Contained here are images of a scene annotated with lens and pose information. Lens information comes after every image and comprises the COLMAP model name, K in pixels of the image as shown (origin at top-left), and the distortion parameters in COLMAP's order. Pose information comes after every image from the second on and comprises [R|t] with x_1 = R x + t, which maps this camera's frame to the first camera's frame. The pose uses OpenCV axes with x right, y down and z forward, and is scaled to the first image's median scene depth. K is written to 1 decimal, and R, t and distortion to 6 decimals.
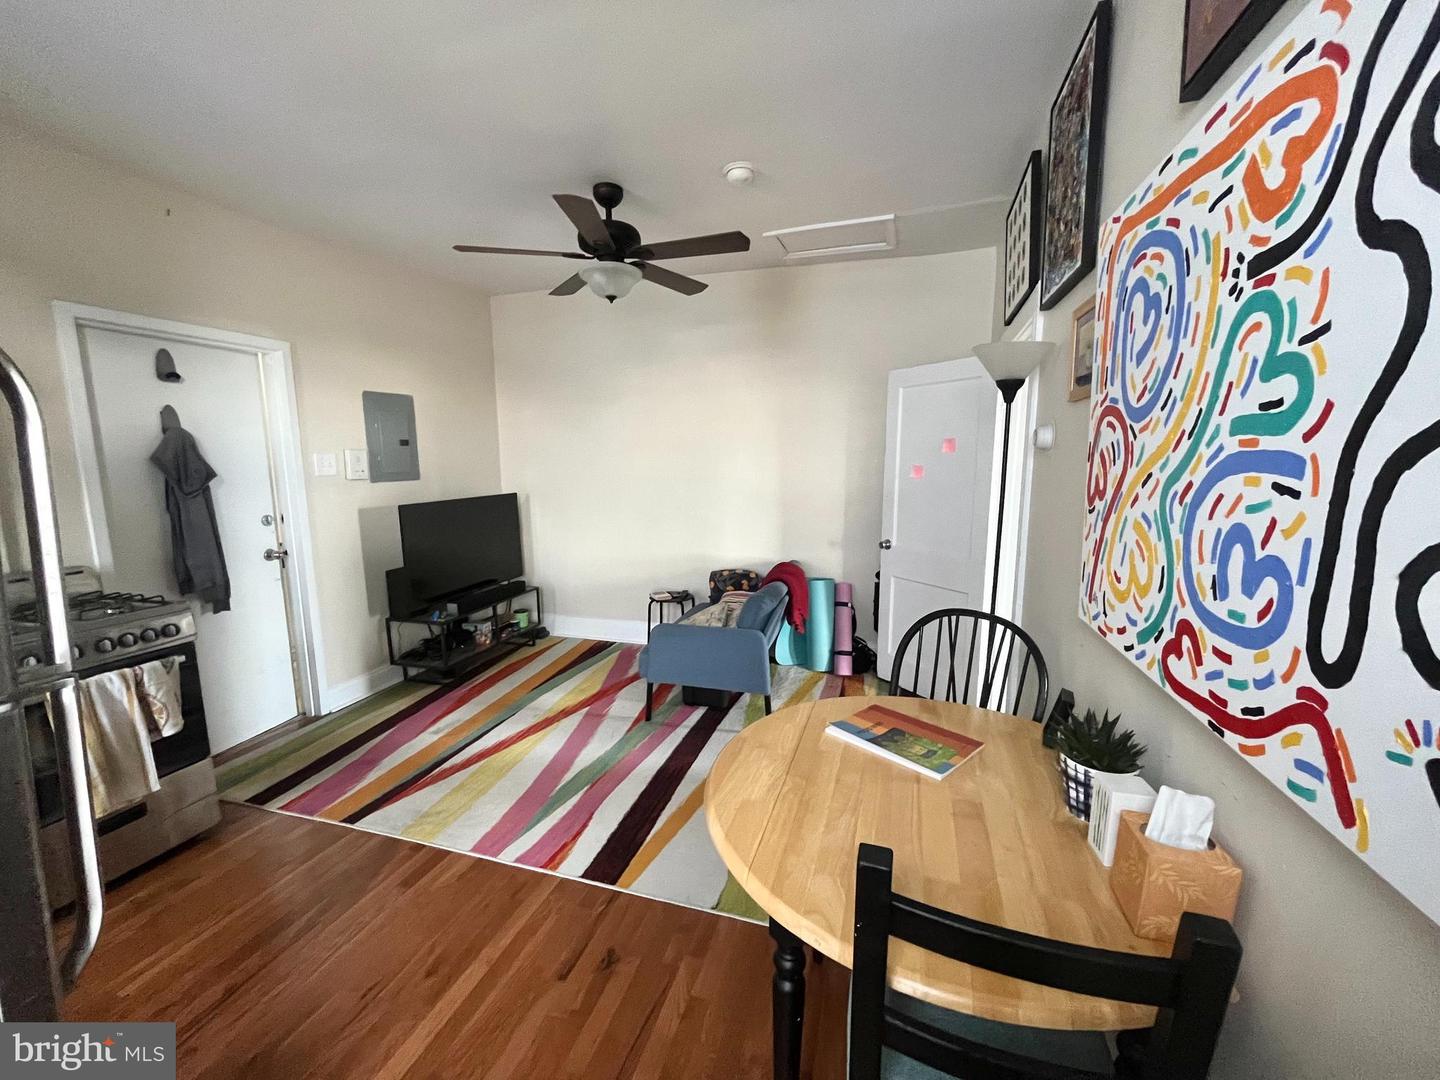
lens RADIAL K [[585.7, 0, 718.1], [0, 585.7, 543.2], [0, 0, 1]] dist [-0.003003, -0.000011]
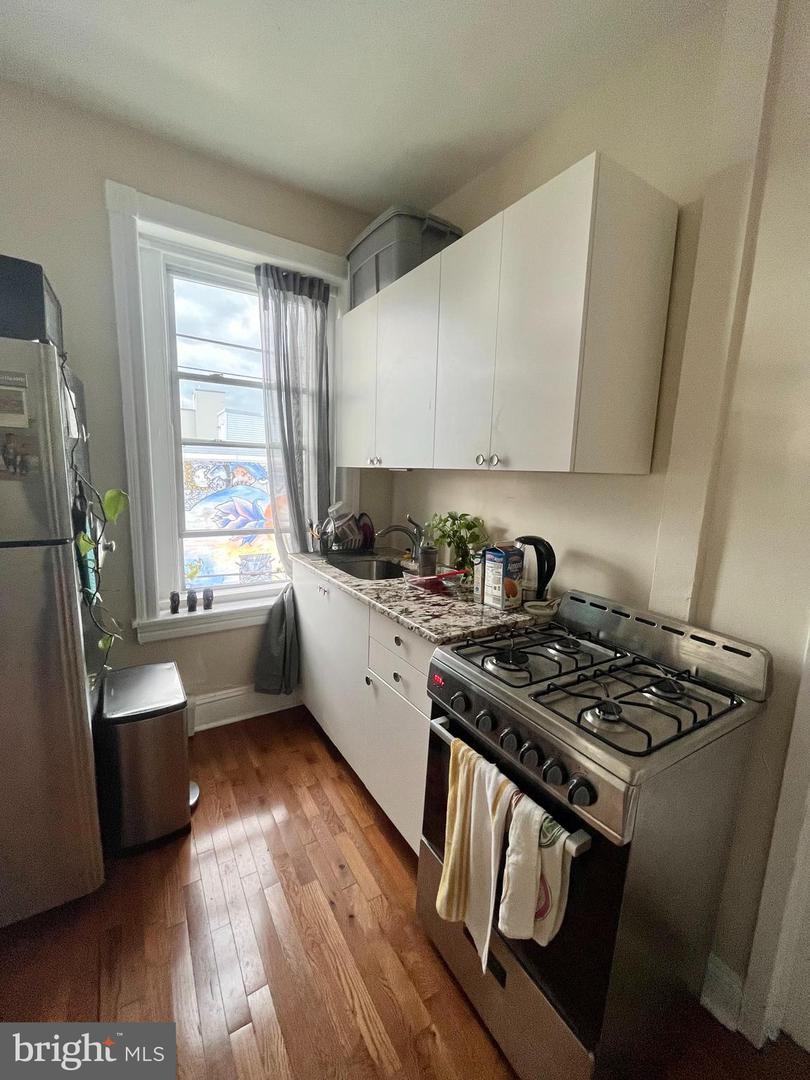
lens RADIAL K [[439.3, 0, 400.6], [0, 439.3, 539.8], [0, 0, 1]] dist [-0.003003, -0.000011]
pose [[-0.657298, 0.094501, -0.747683, -0.432498], [-0.144409, 0.957930, 0.248026, -0.110616], [0.739666, 0.270999, -0.615998, 0.825374]]
